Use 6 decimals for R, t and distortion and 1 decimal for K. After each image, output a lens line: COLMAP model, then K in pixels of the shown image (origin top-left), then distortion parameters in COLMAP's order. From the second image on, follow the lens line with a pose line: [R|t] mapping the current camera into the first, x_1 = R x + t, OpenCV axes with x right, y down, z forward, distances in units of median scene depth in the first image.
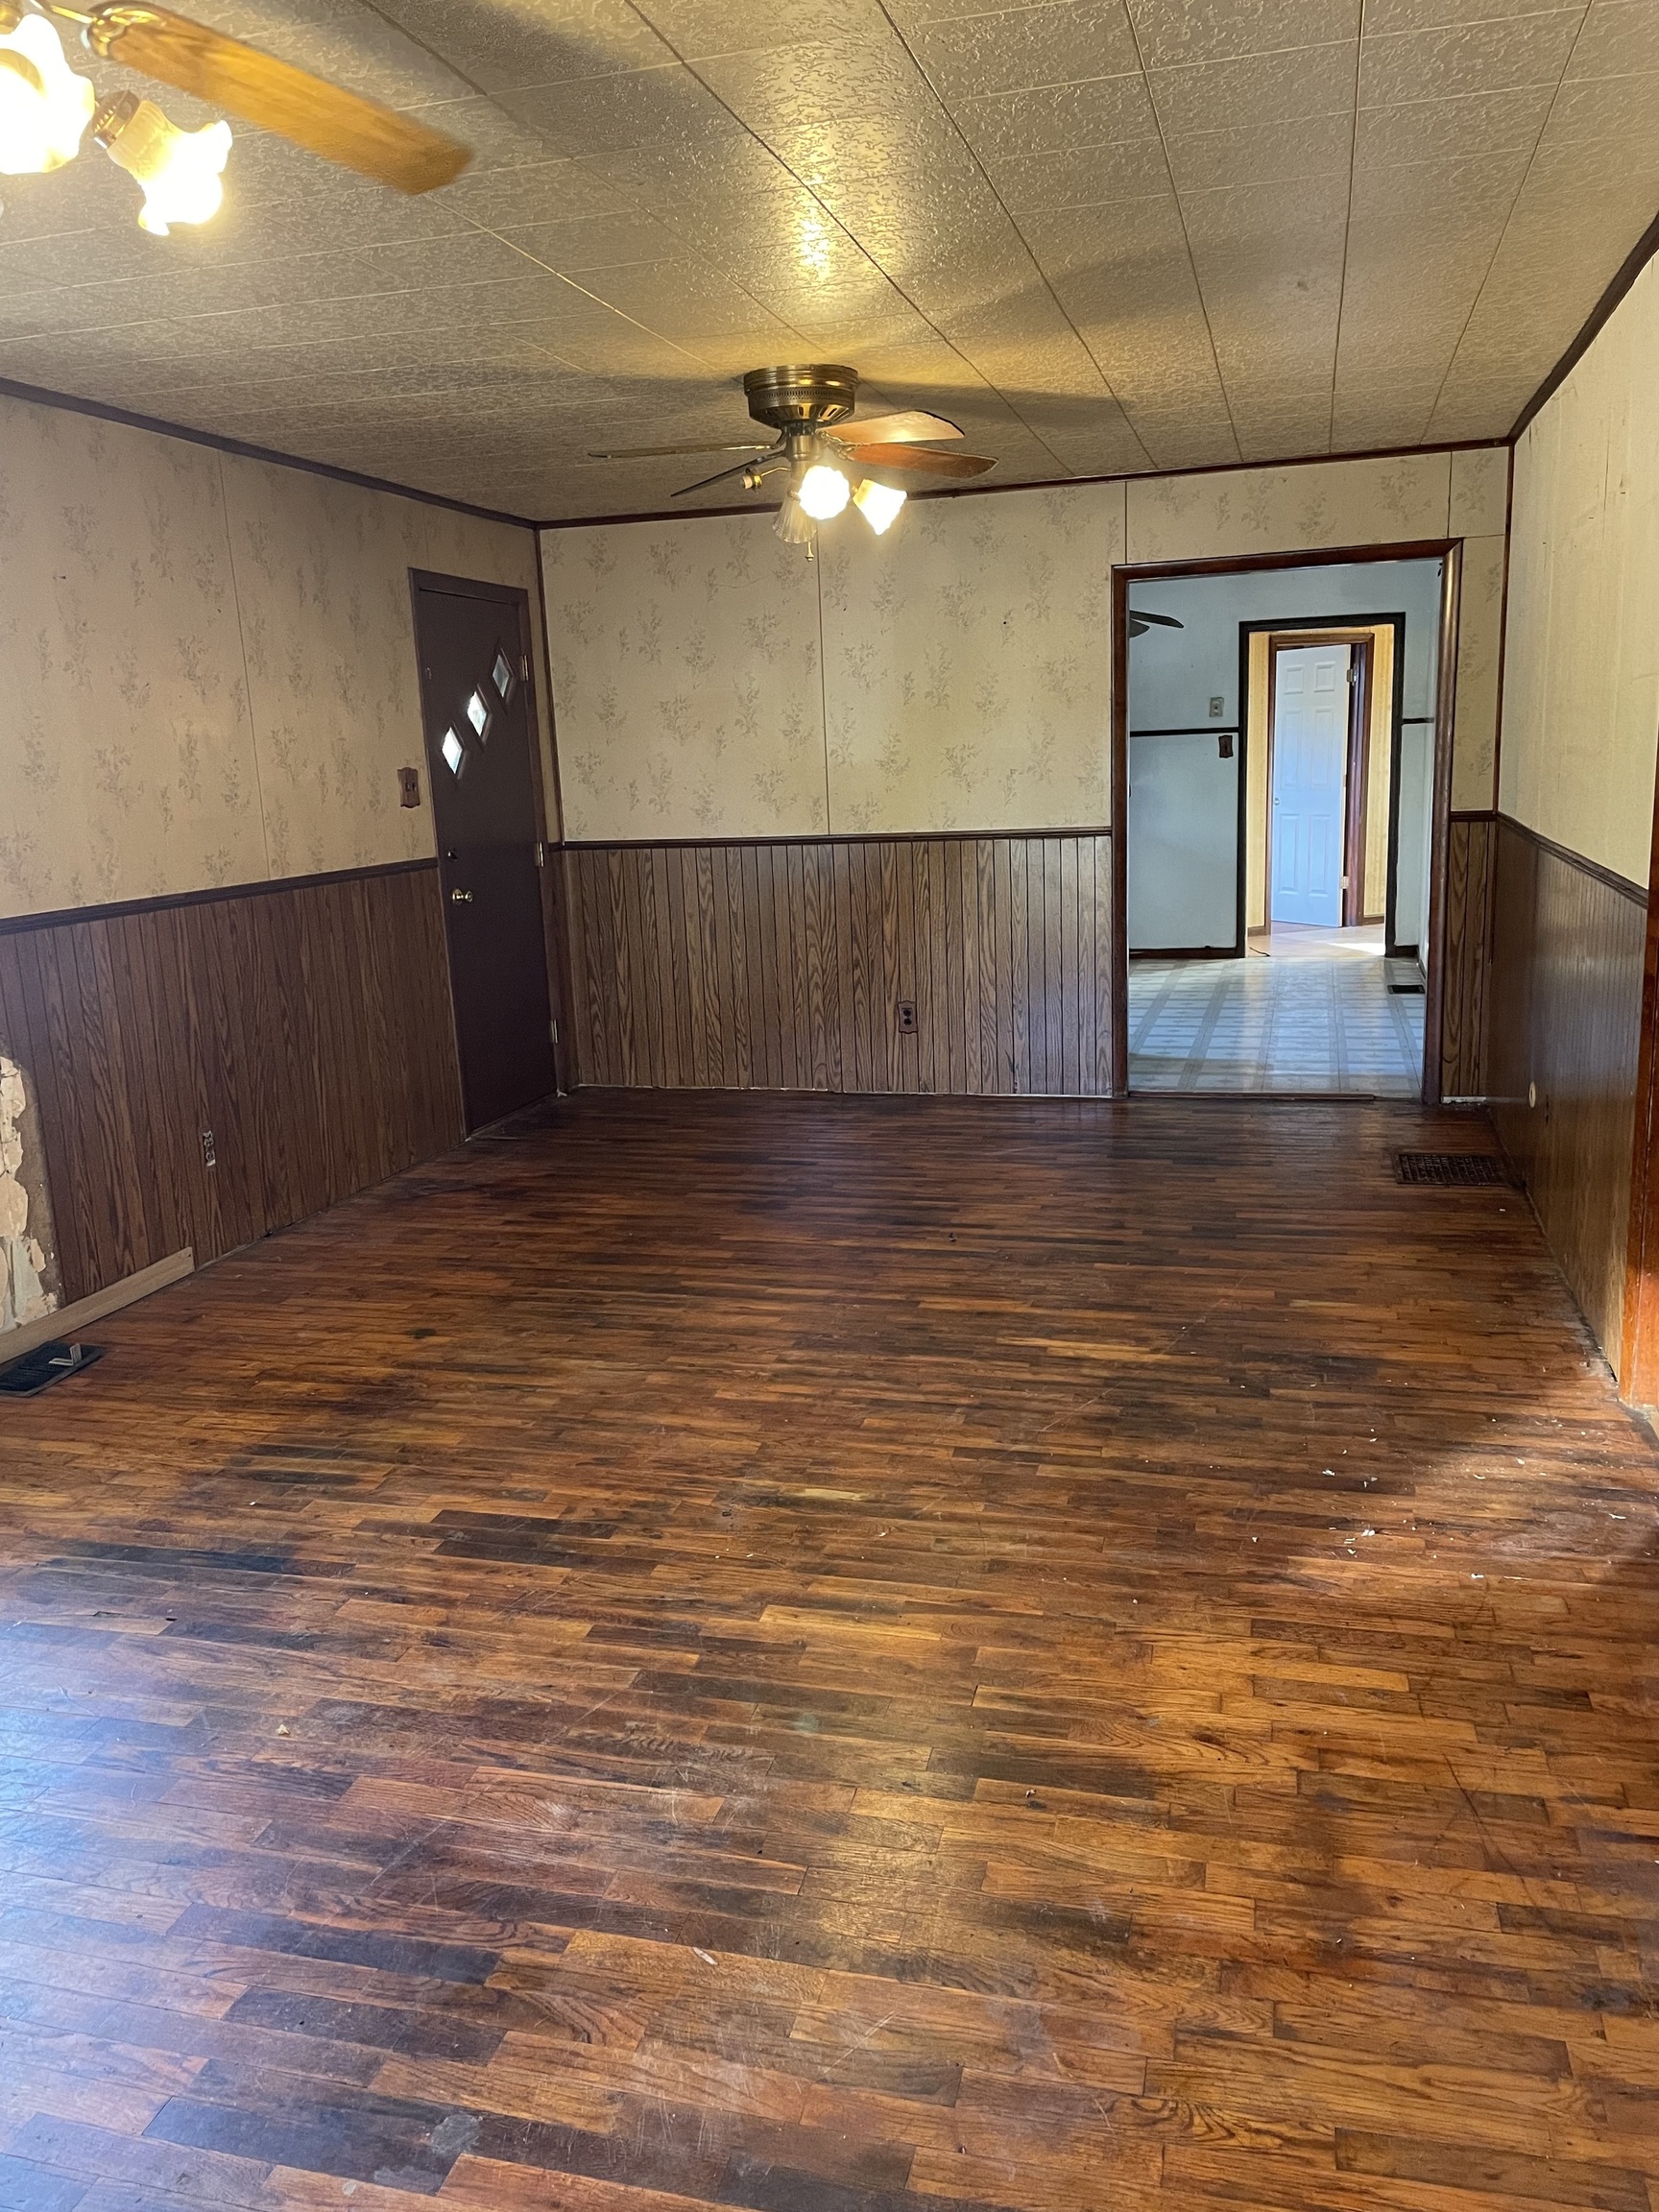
lens RADIAL K [[1674.4, 0, 830.4], [0, 1674.4, 1096.1], [0, 0, 1]] dist [0.083707, -0.105985]
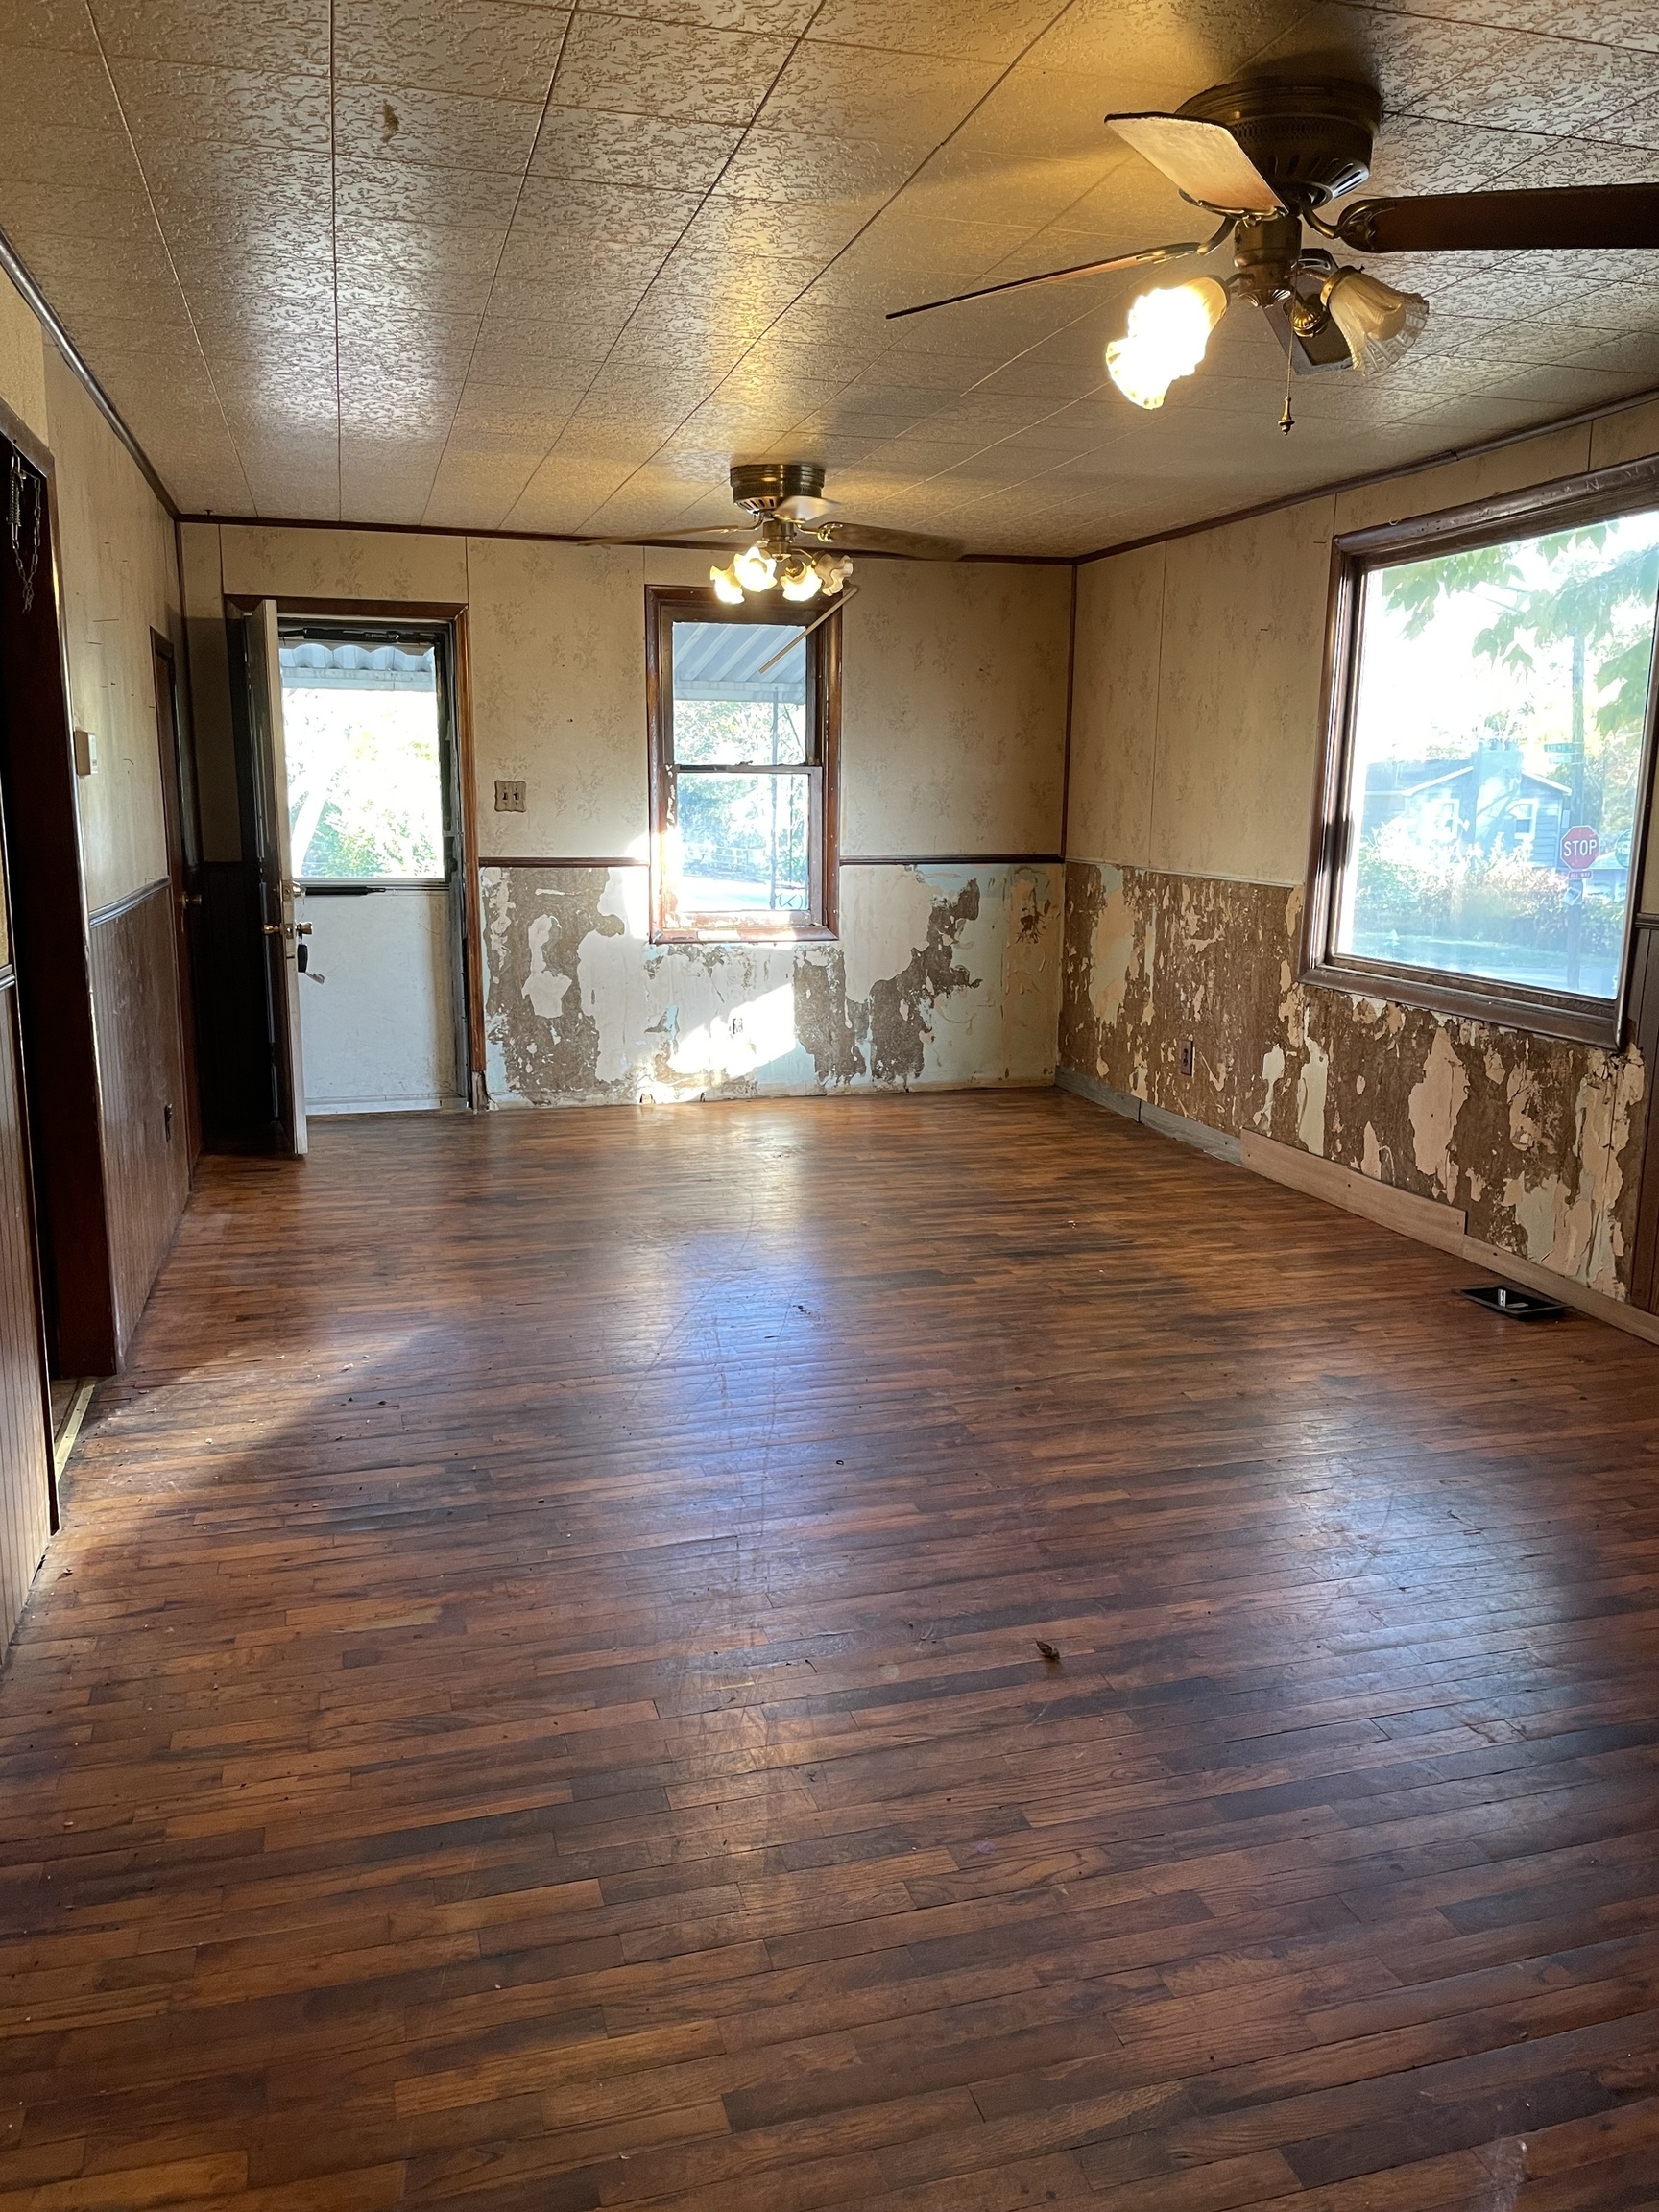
lens RADIAL K [[1674.4, 0, 830.7], [0, 1674.4, 1120.0], [0, 0, 1]] dist [0.083707, -0.105985]
pose [[-0.855694, 0.134031, -0.499824, 0.496376], [-0.078764, 0.920888, 0.381787, -0.363634], [0.511453, 0.366061, -0.777441, 1.688335]]
